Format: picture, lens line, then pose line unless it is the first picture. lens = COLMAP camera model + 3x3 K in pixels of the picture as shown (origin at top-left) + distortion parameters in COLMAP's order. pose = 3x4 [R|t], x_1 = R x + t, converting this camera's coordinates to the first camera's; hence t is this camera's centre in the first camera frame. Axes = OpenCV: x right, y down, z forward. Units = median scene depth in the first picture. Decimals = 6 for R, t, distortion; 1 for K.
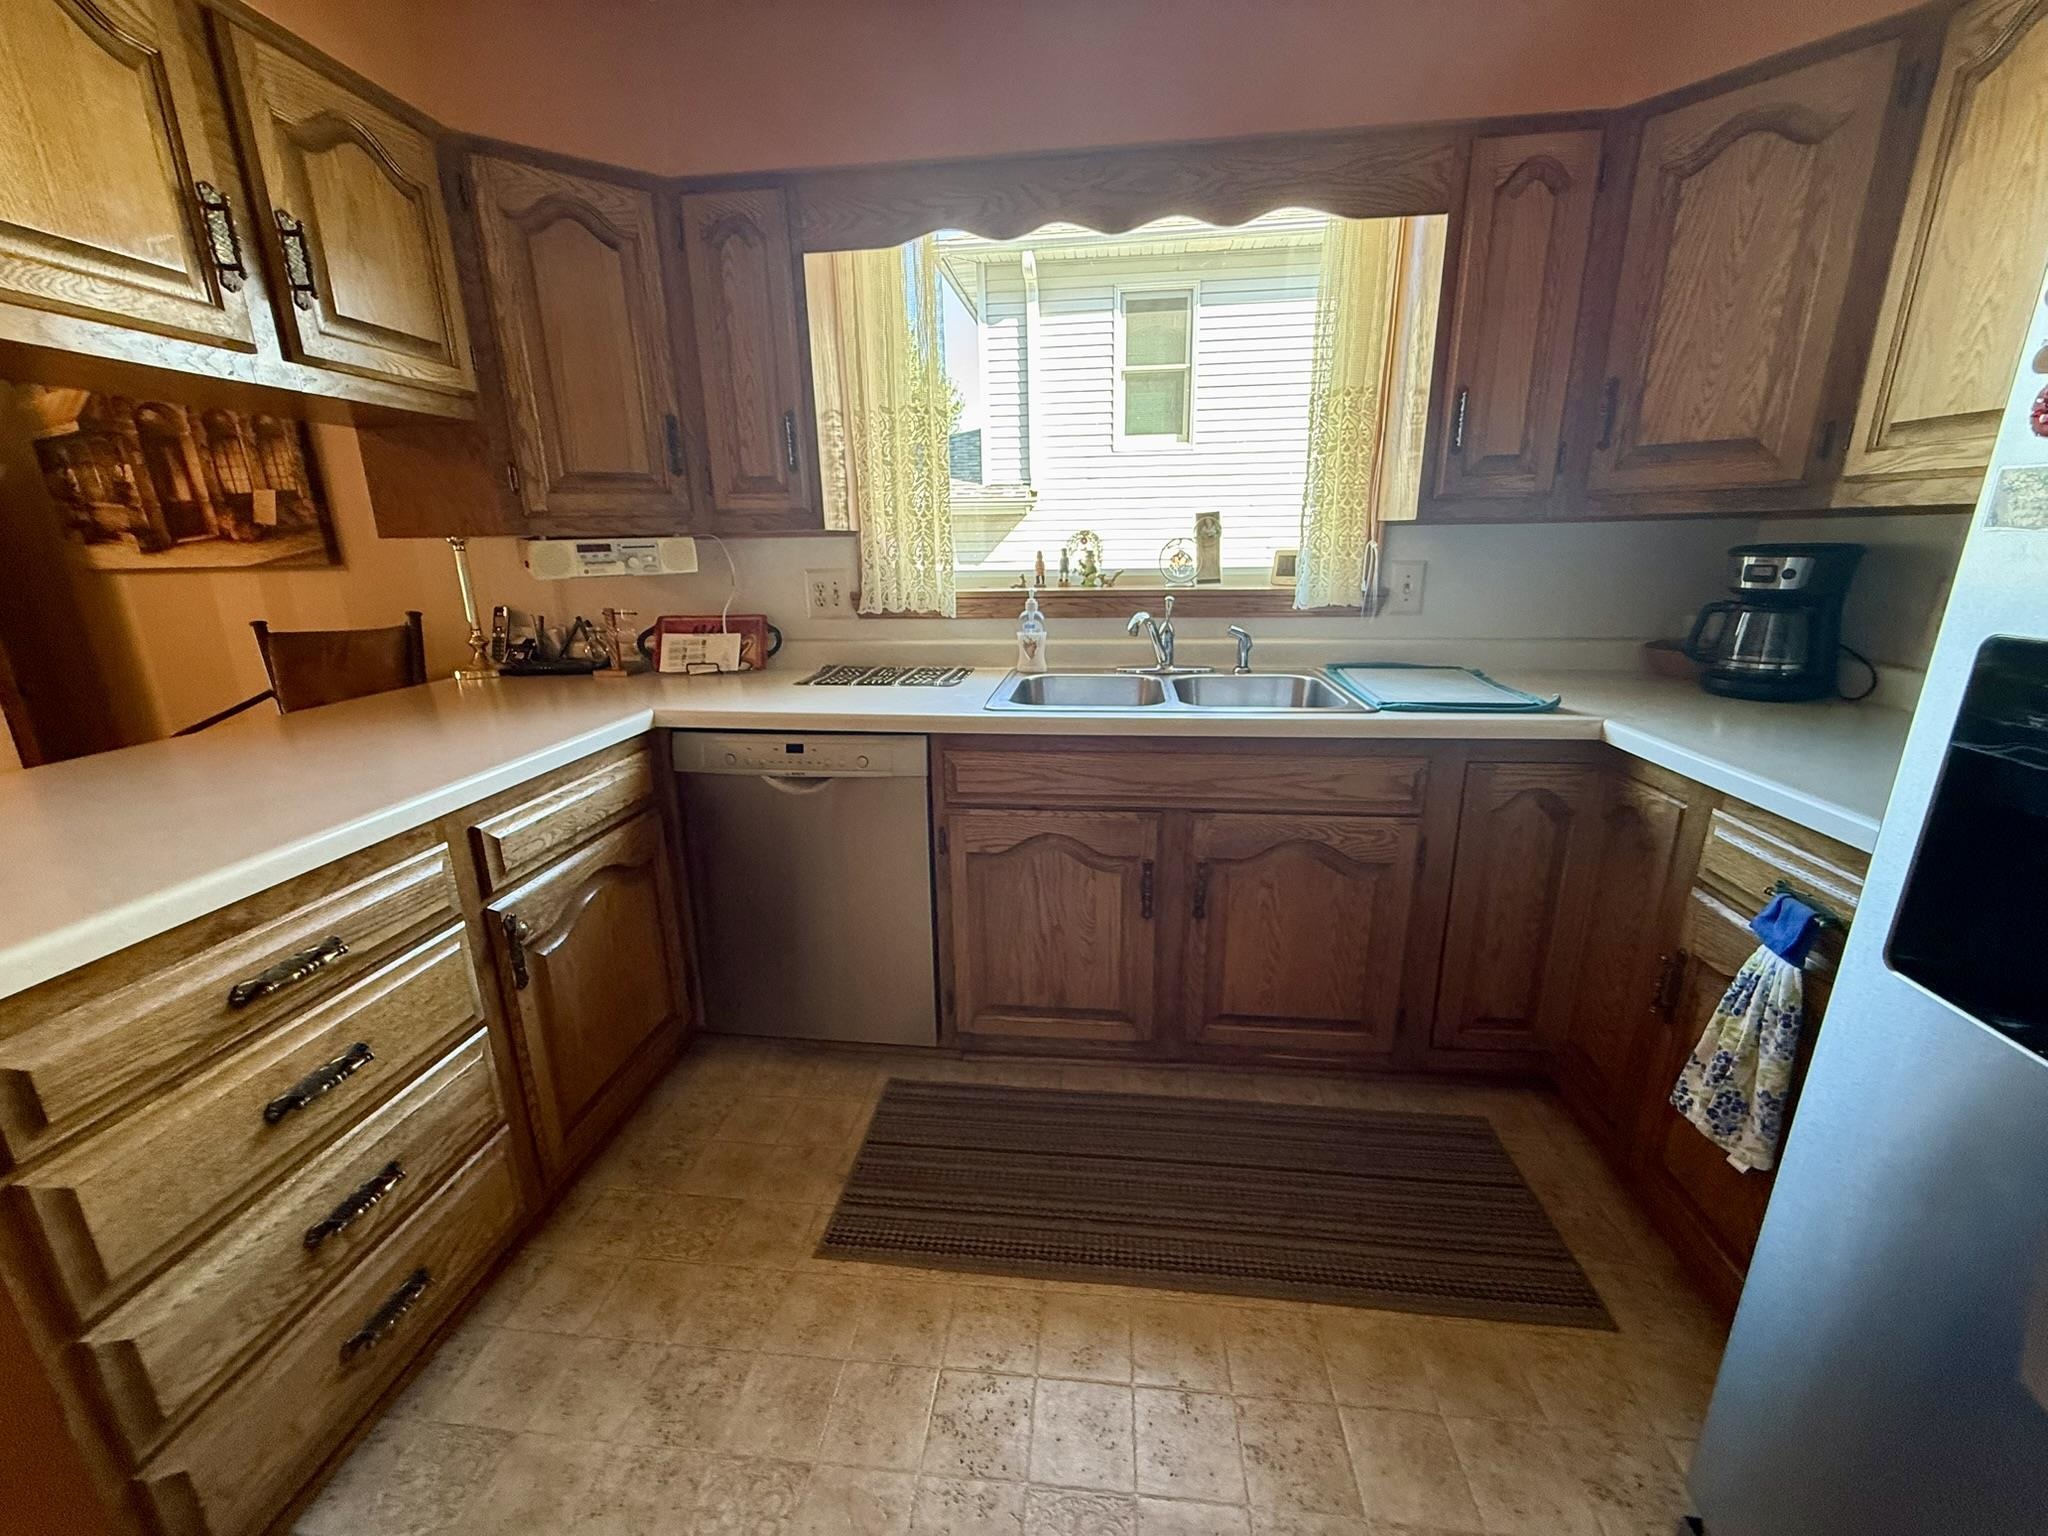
lens RADIAL K [[816.8, 0, 1015.4], [0, 816.8, 762.3], [0, 0, 1]] dist [-0.001661, 0.000369]
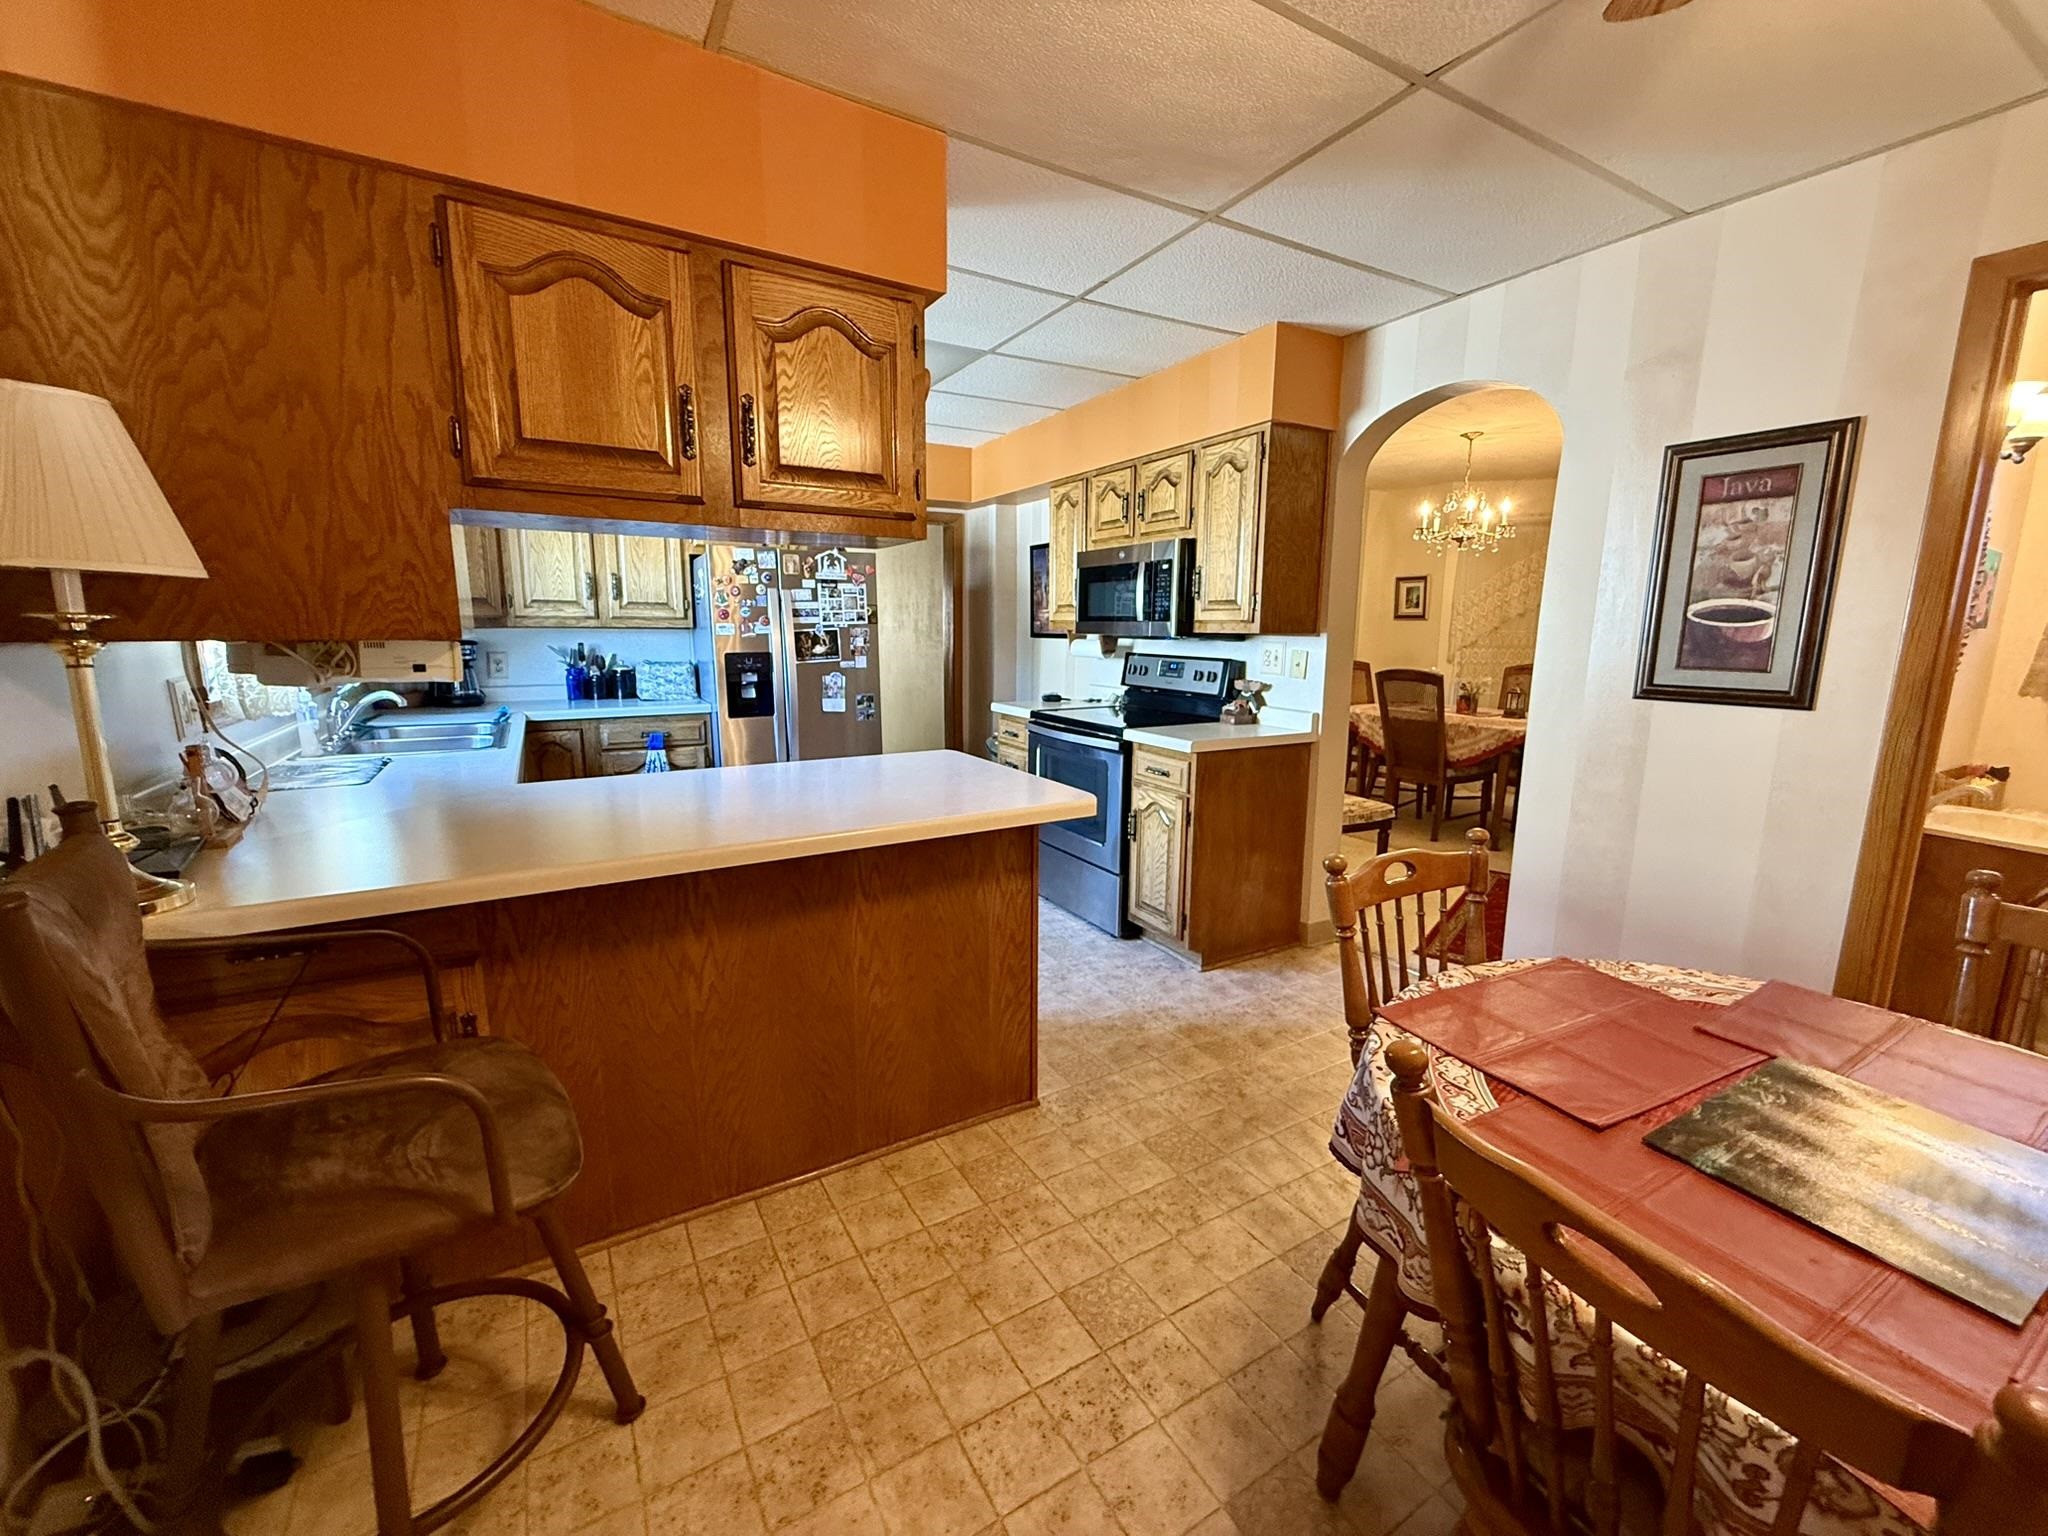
lens RADIAL K [[816.8, 0, 1015.8], [0, 816.8, 764.8], [0, 0, 1]] dist [-0.001661, 0.000369]
pose [[-0.599943, -0.121644, 0.790741, -1.786966], [0.218000, 0.926117, 0.307868, -0.290021], [-0.769769, 0.357084, -0.529100, 1.065663]]
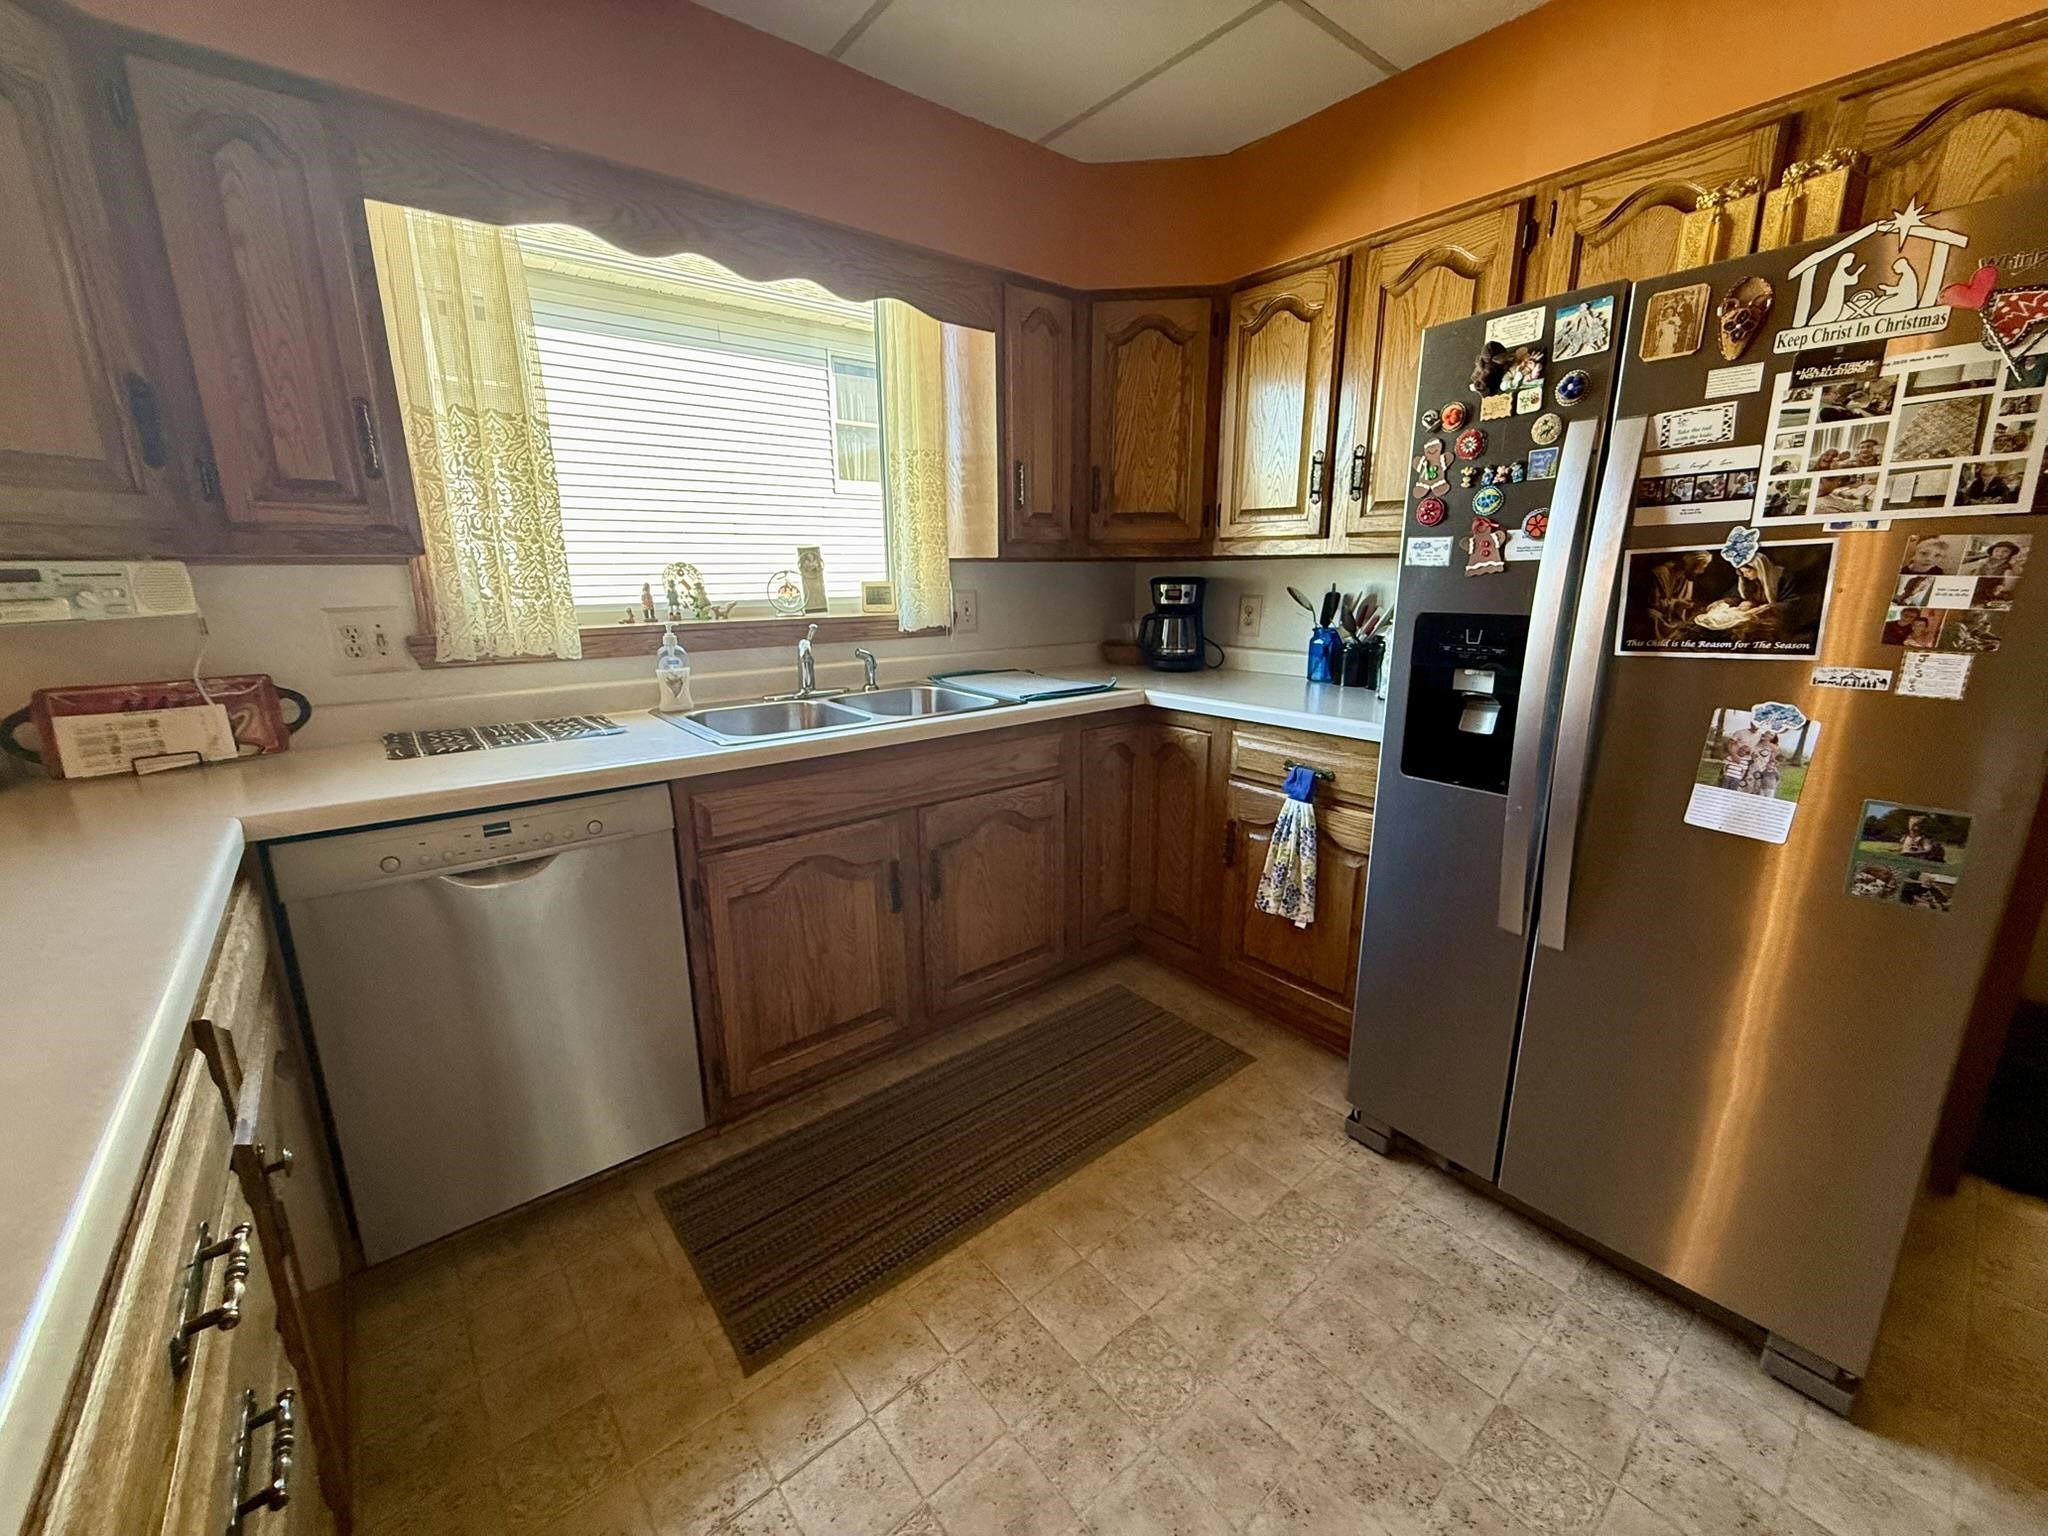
lens RADIAL K [[816.8, 0, 1018.2], [0, 816.8, 762.2], [0, 0, 1]] dist [-0.001661, 0.000369]
pose [[0.695839, -0.154378, 0.701409, -0.464435], [0.186604, 0.981946, 0.031001, -0.011059], [-0.693532, 0.109314, 0.712084, 0.087067]]
